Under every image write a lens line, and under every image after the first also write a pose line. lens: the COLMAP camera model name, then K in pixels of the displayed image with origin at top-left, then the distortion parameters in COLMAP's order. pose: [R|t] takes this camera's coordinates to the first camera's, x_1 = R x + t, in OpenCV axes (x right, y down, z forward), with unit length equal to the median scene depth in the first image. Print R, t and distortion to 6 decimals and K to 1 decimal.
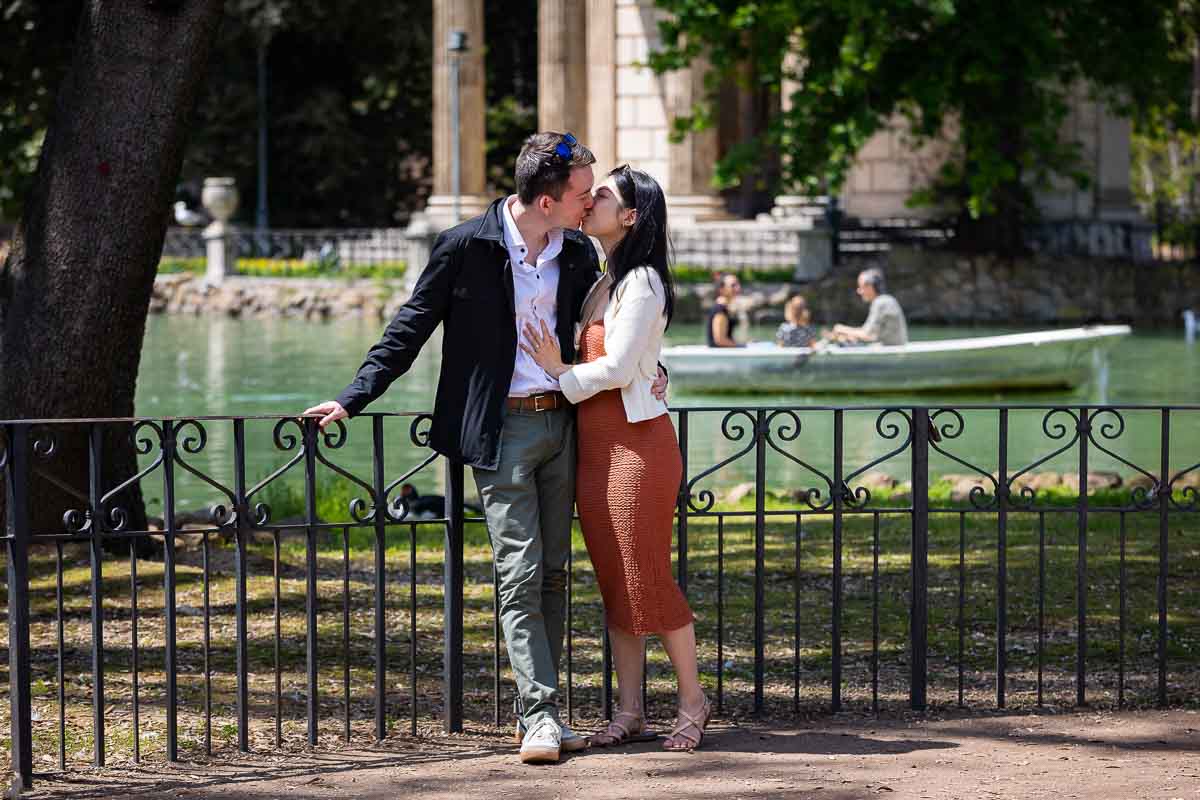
lens RADIAL K [[4886.2, 0, 600.0], [0, 4886.2, 400.0], [0, 0, 1]] dist [-0.014673, -1.061149]
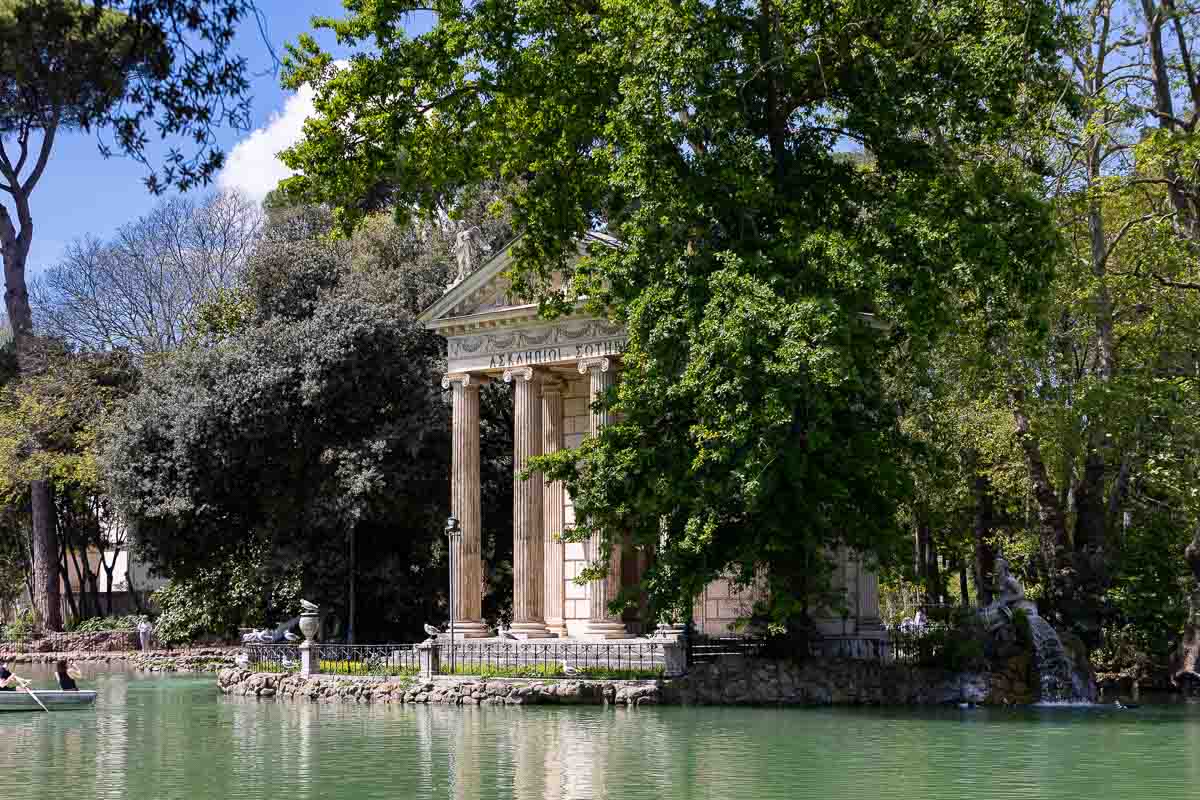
lens RADIAL K [[2405.6, 0, 629.0], [0, 2405.6, 417.1], [0, 0, 1]] dist [0.047183, 0.208803]
pose [[0.999998, -0.002045, 0.000271, 0.027576], [0.002063, 0.992248, -0.124256, -0.010527], [-0.000015, 0.124256, 0.992250, 0.212505]]
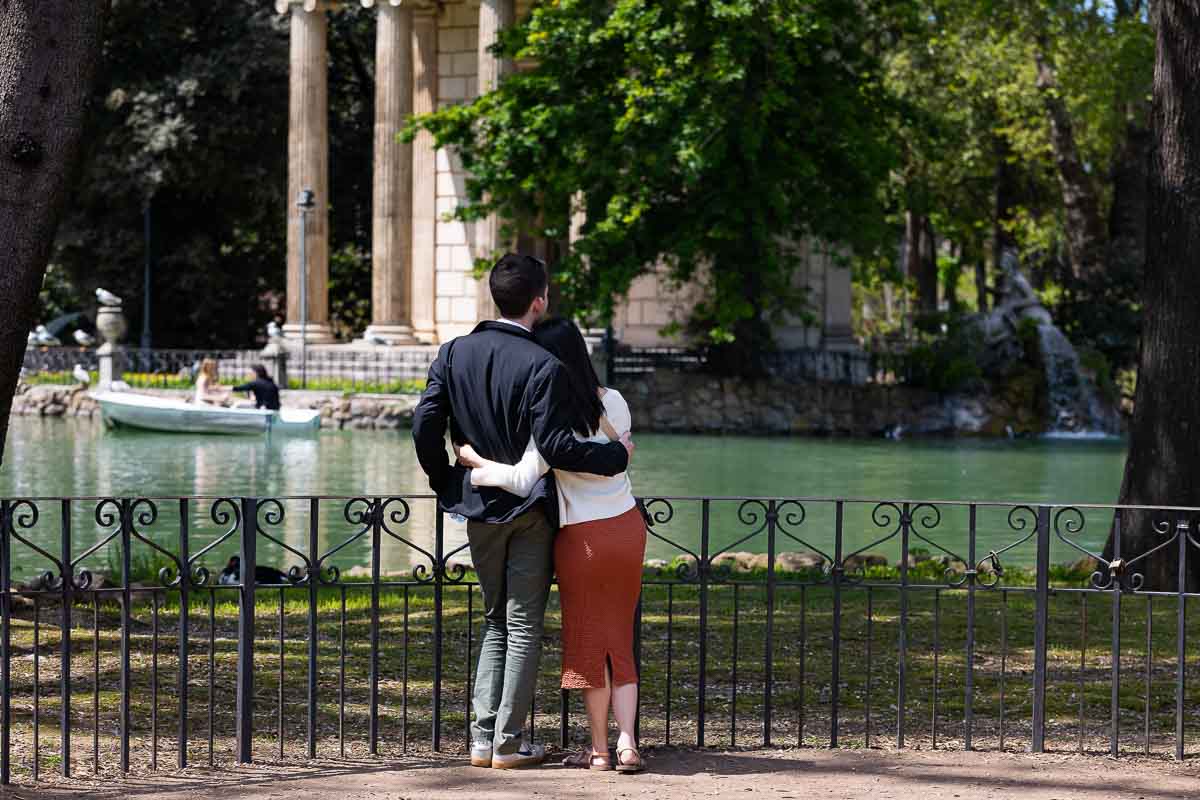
lens RADIAL K [[3924.2, 0, 600.0], [0, 3924.2, 400.0], [0, 0, 1]] dist [0.024002, -0.581509]
pose [[0.999176, 0.012954, 0.038462, 0.007574], [-0.012027, 0.999634, -0.024236, 0.000435], [-0.038762, 0.023754, 0.998966, 0.011100]]
